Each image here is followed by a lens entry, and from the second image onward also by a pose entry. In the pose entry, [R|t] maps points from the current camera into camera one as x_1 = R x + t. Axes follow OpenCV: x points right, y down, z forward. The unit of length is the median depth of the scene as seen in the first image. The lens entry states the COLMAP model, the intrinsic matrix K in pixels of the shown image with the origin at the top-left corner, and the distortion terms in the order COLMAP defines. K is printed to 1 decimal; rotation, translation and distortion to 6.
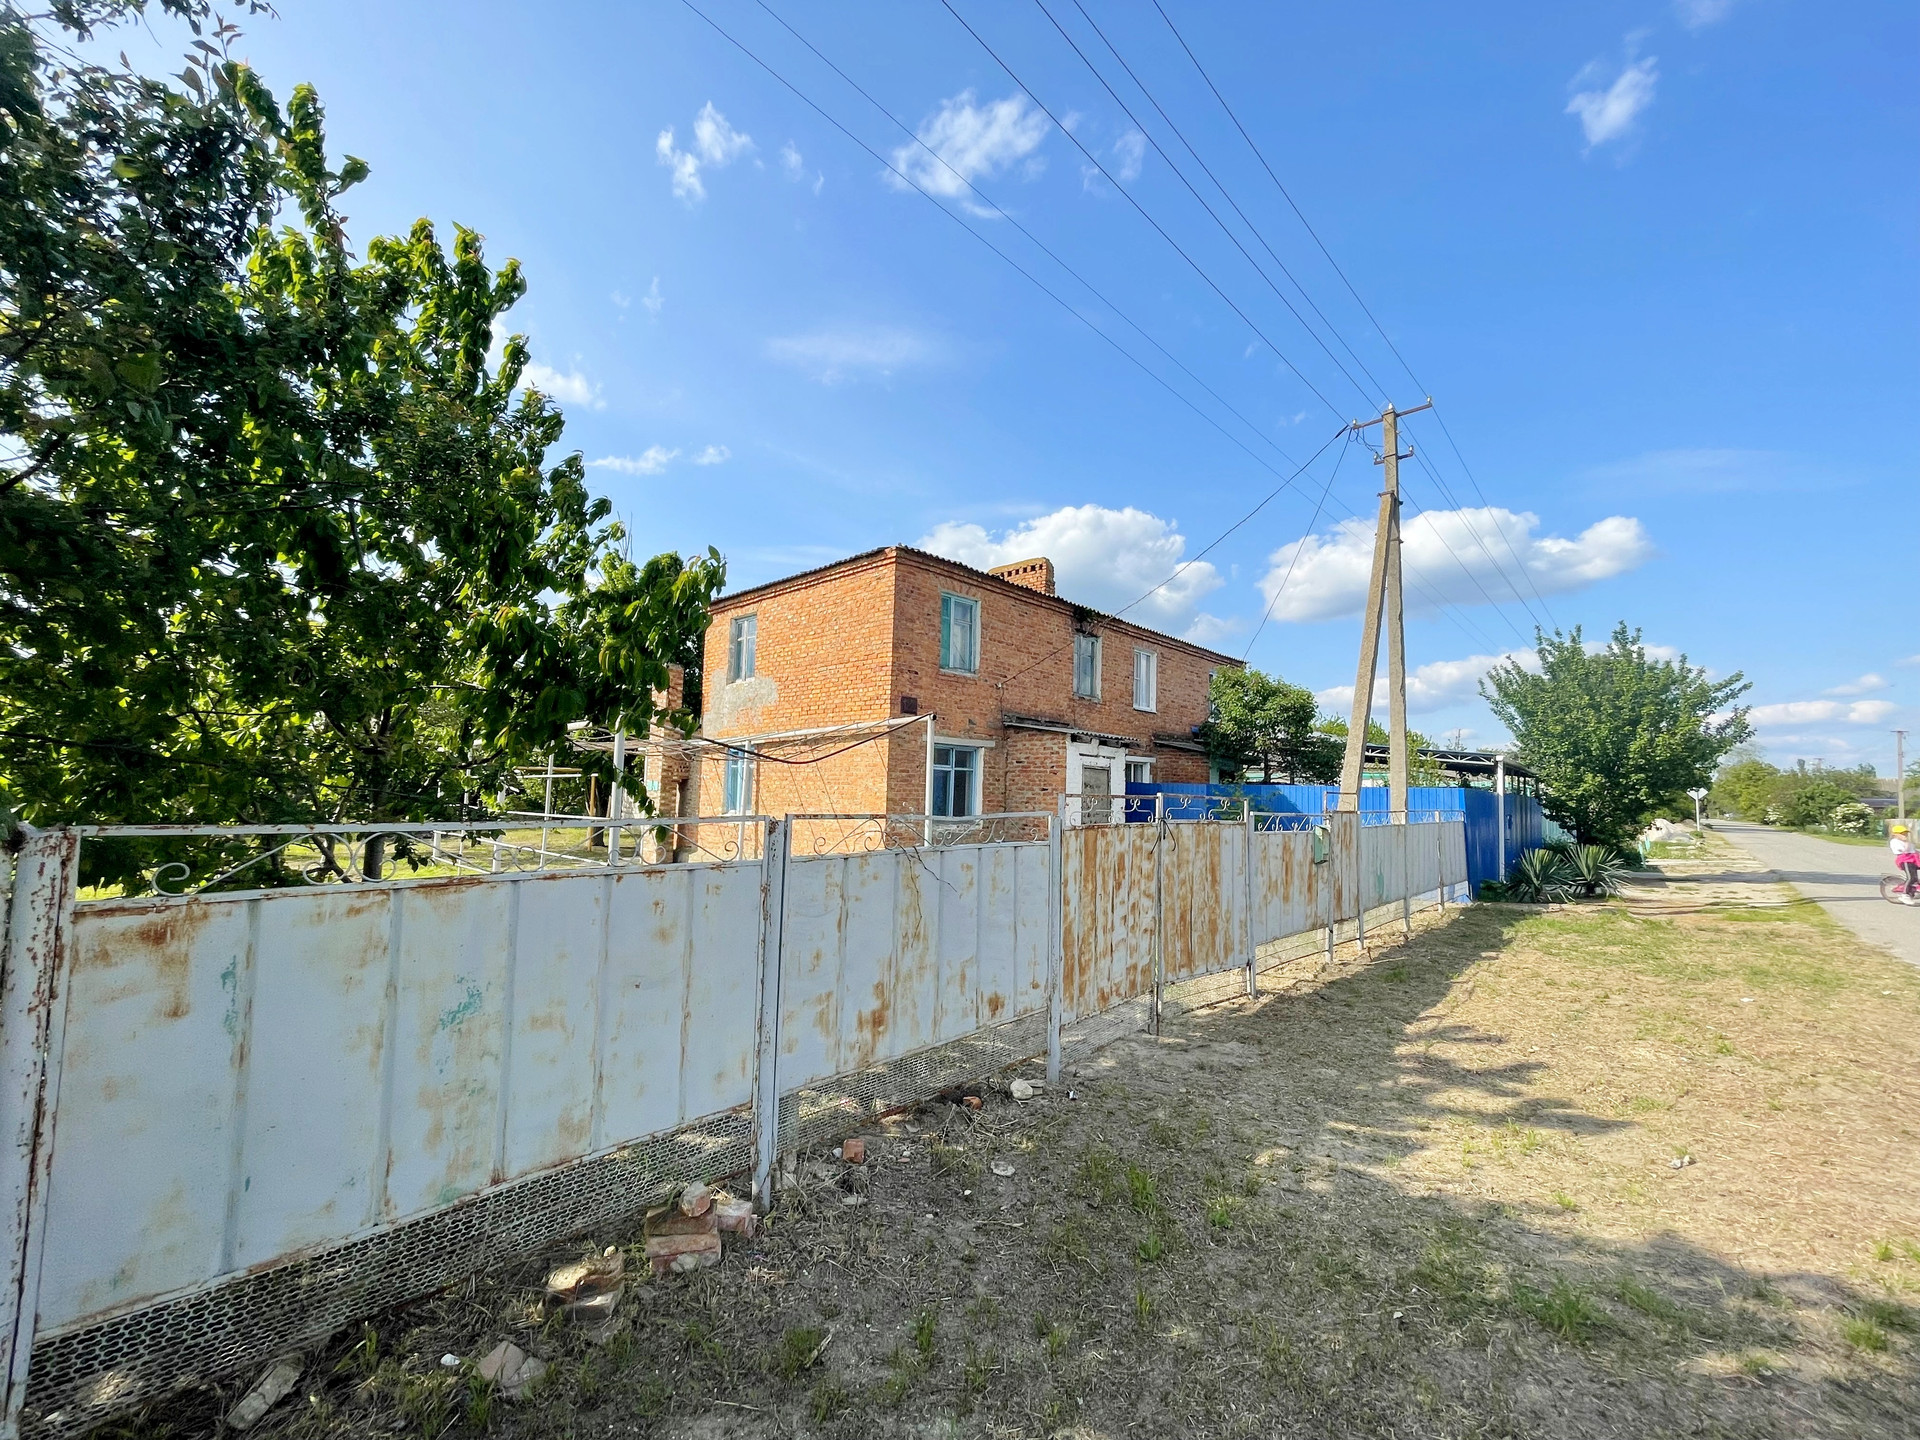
lens RADIAL K [[781.5, 0, 956.8], [0, 781.5, 730.3], [0, 0, 1]] dist [-0.002741, -0.000170]
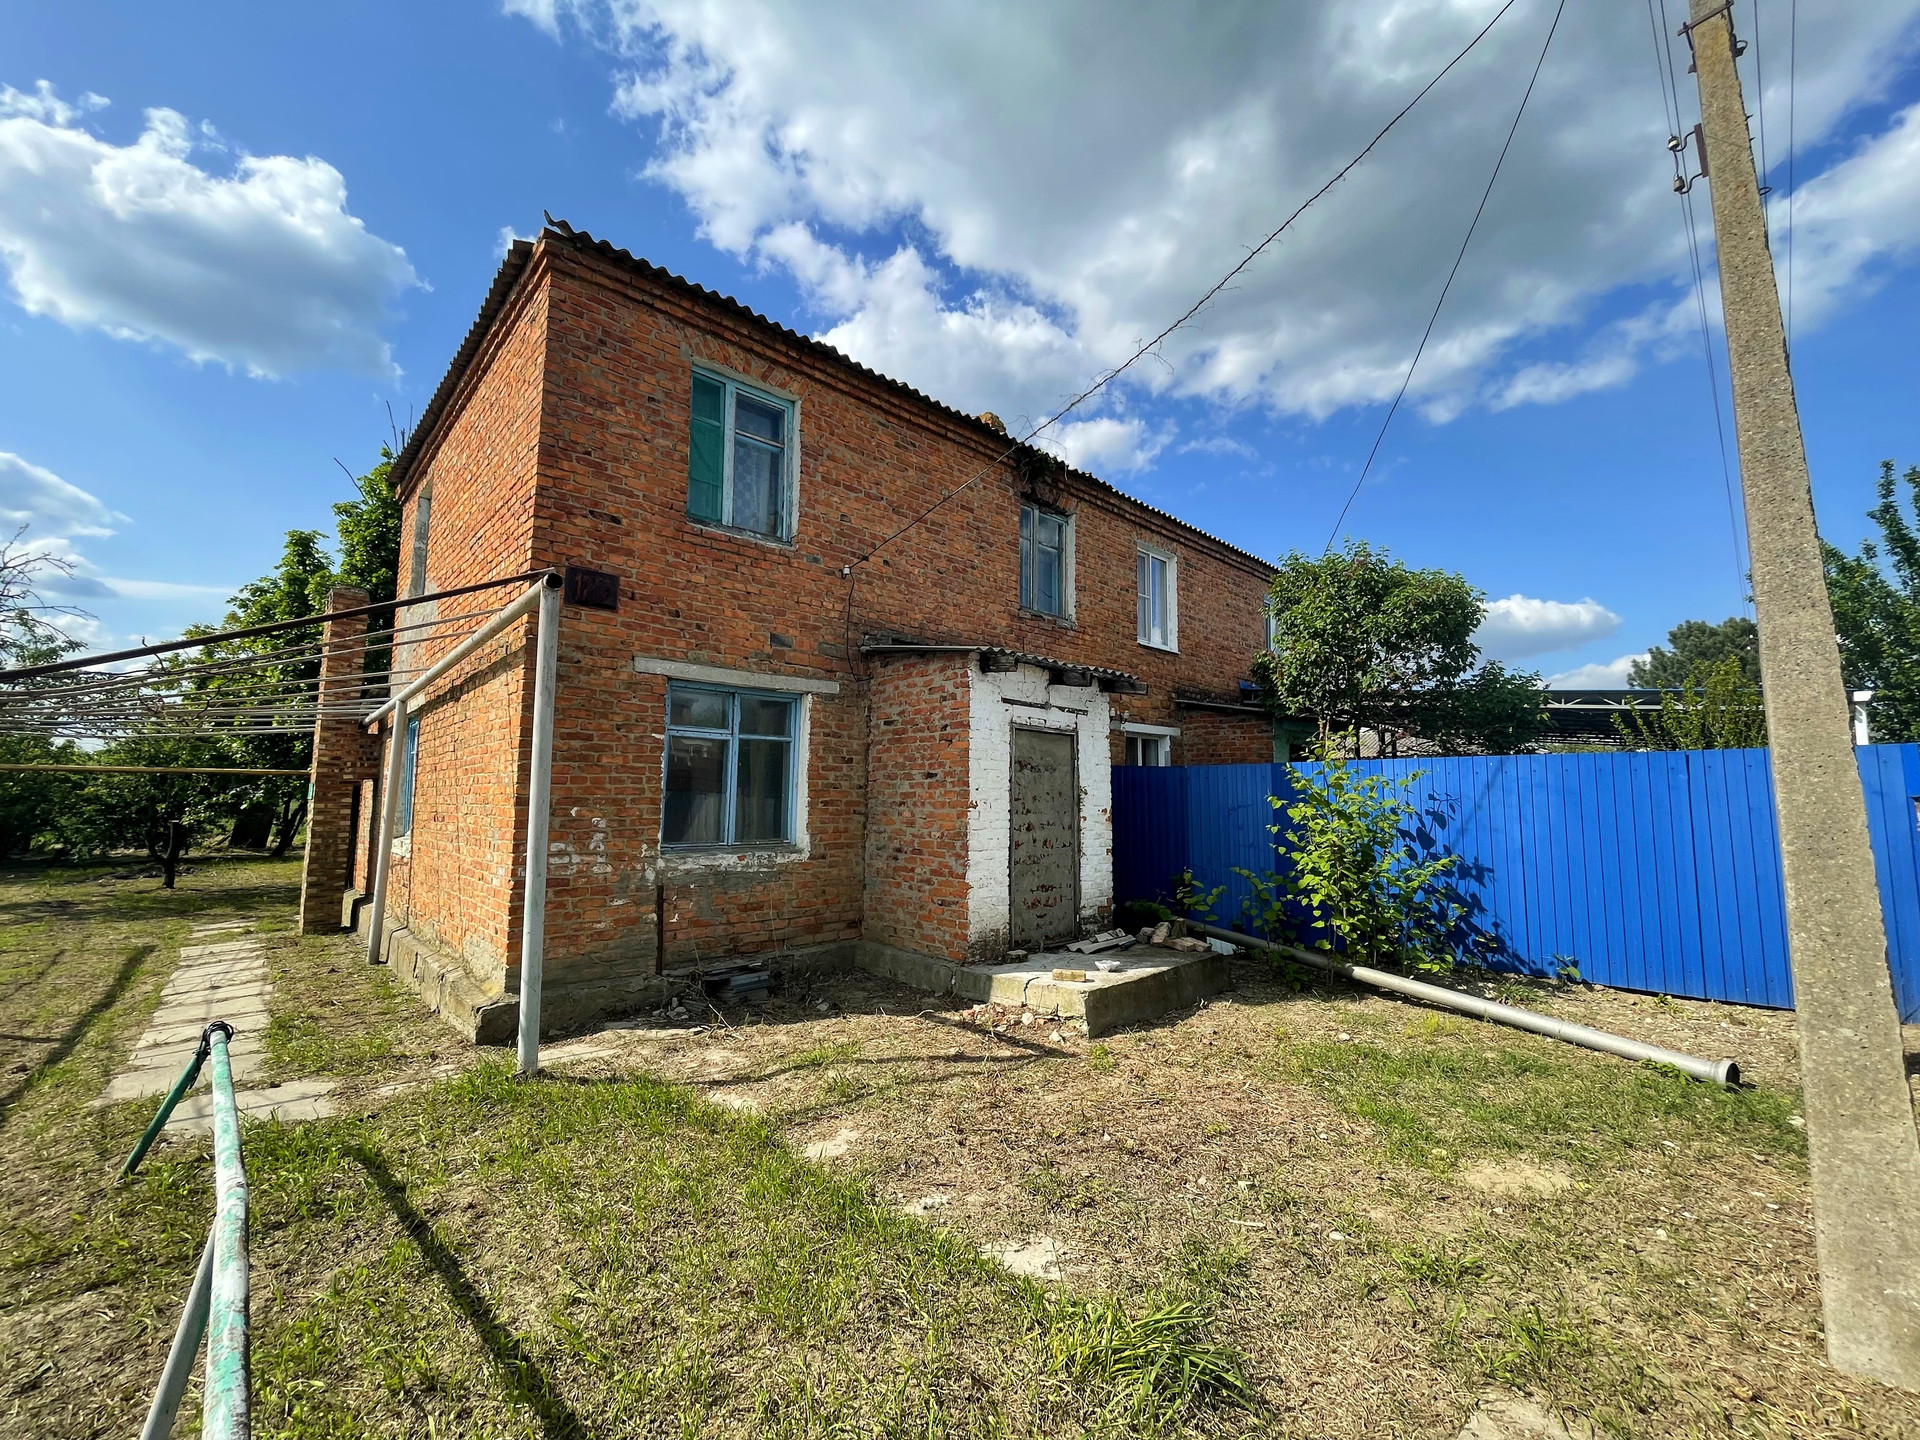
lens RADIAL K [[781.5, 0, 956.8], [0, 781.5, 730.3], [0, 0, 1]] dist [-0.002741, -0.000170]
pose [[0.998193, -0.028716, -0.052790, 0.162858], [0.027909, 0.999483, -0.015962, 0.059576], [0.053221, 0.014460, 0.998478, 0.553199]]
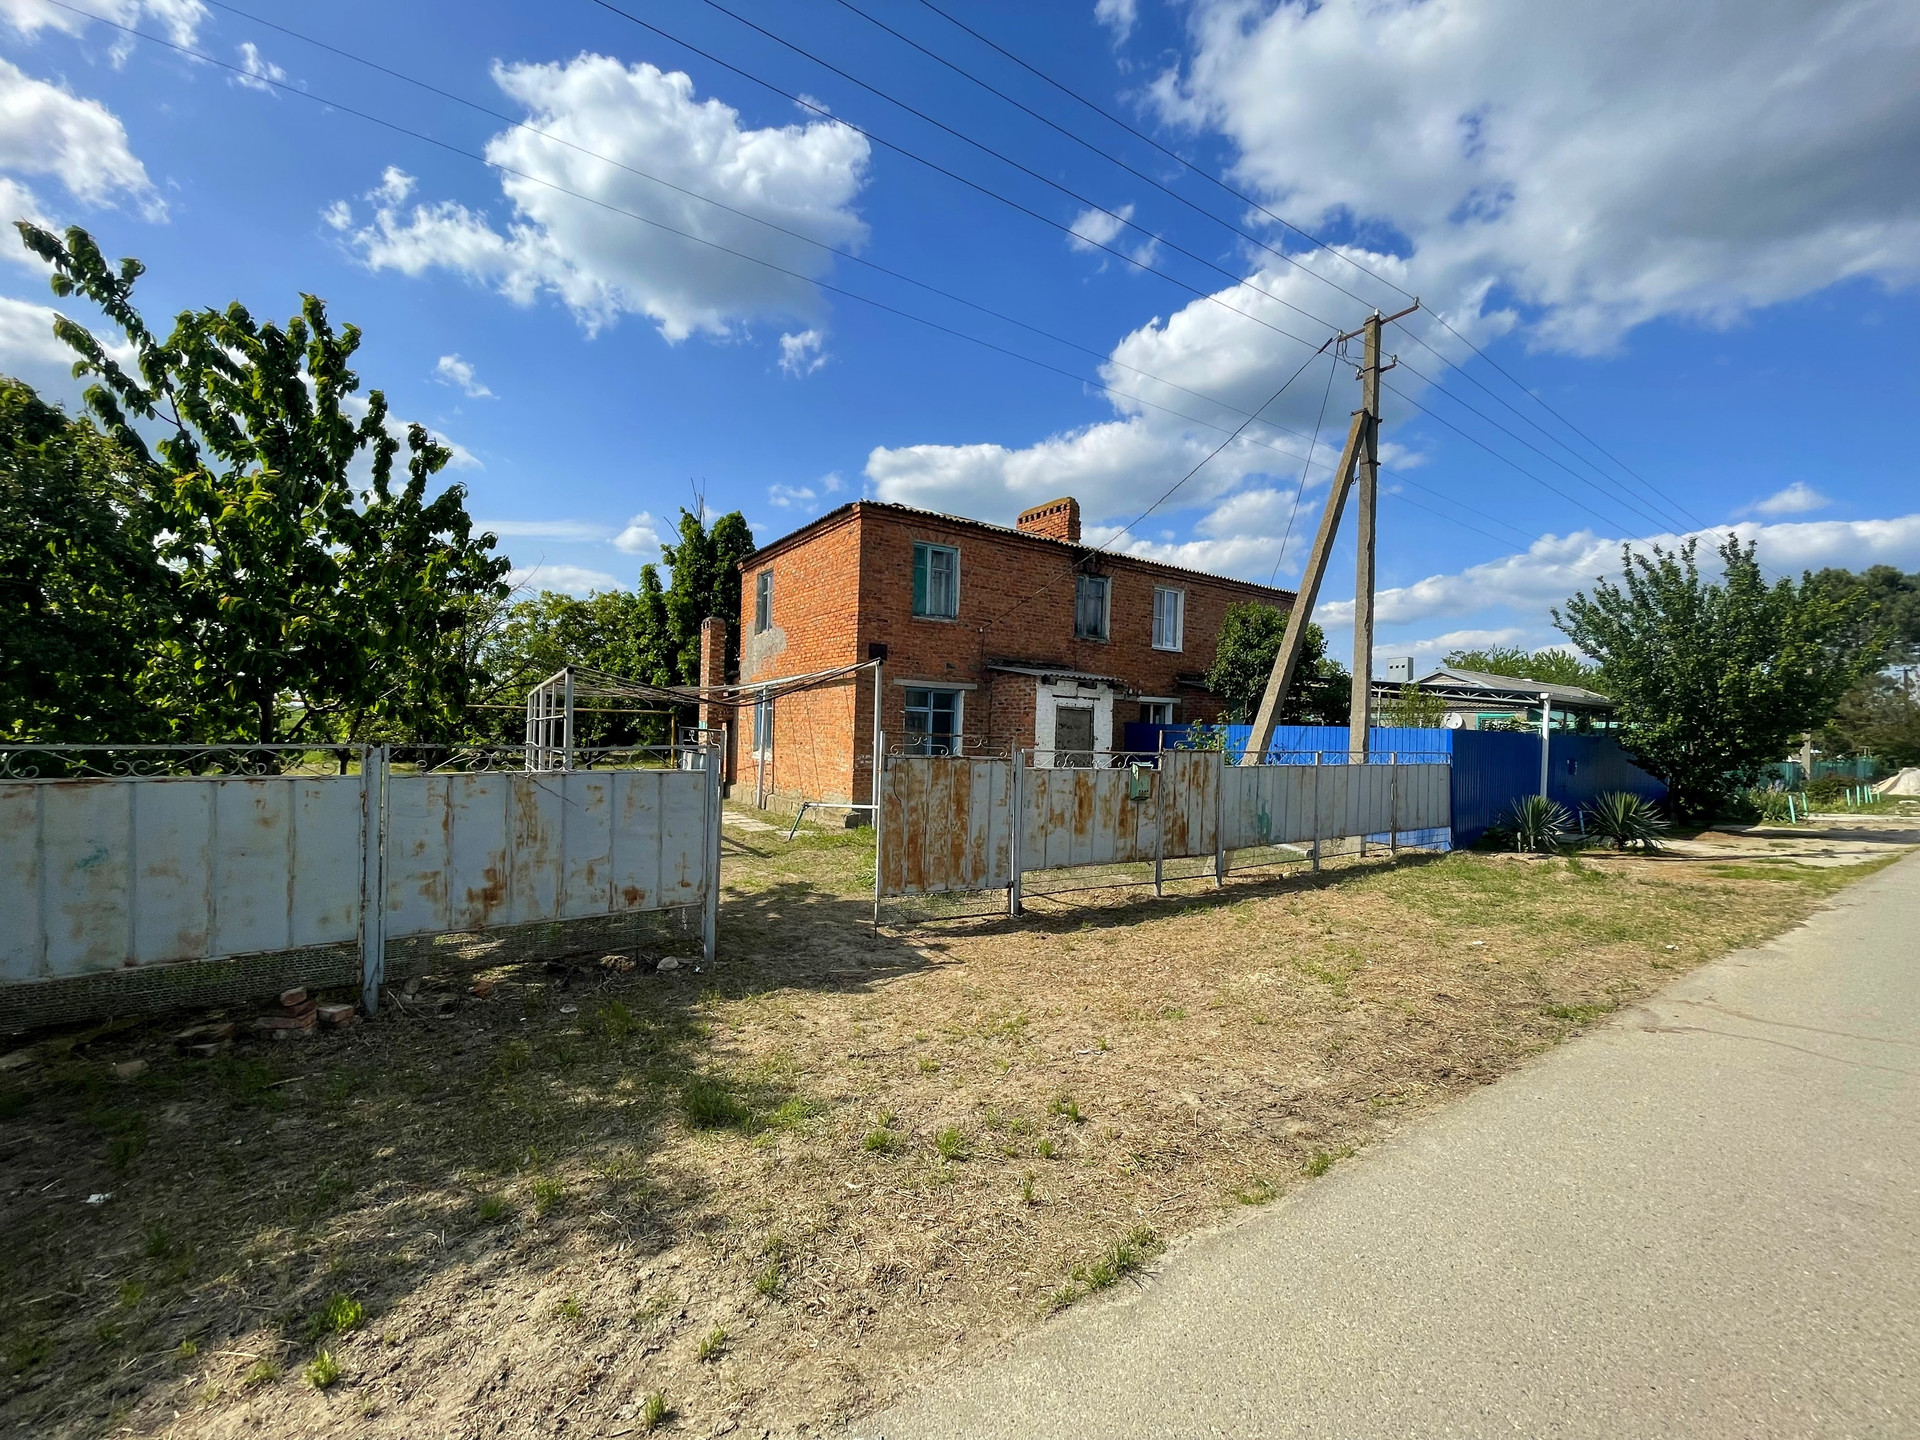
lens RADIAL K [[782.3, 0, 951.8], [0, 782.3, 733.2], [0, 0, 1]] dist [0.000733, -0.000437]
pose [[0.976602, 0.000813, -0.215054, 0.262760], [0.015835, 0.997006, 0.075681, 0.000160], [0.214471, -0.077315, 0.973665, -0.033482]]
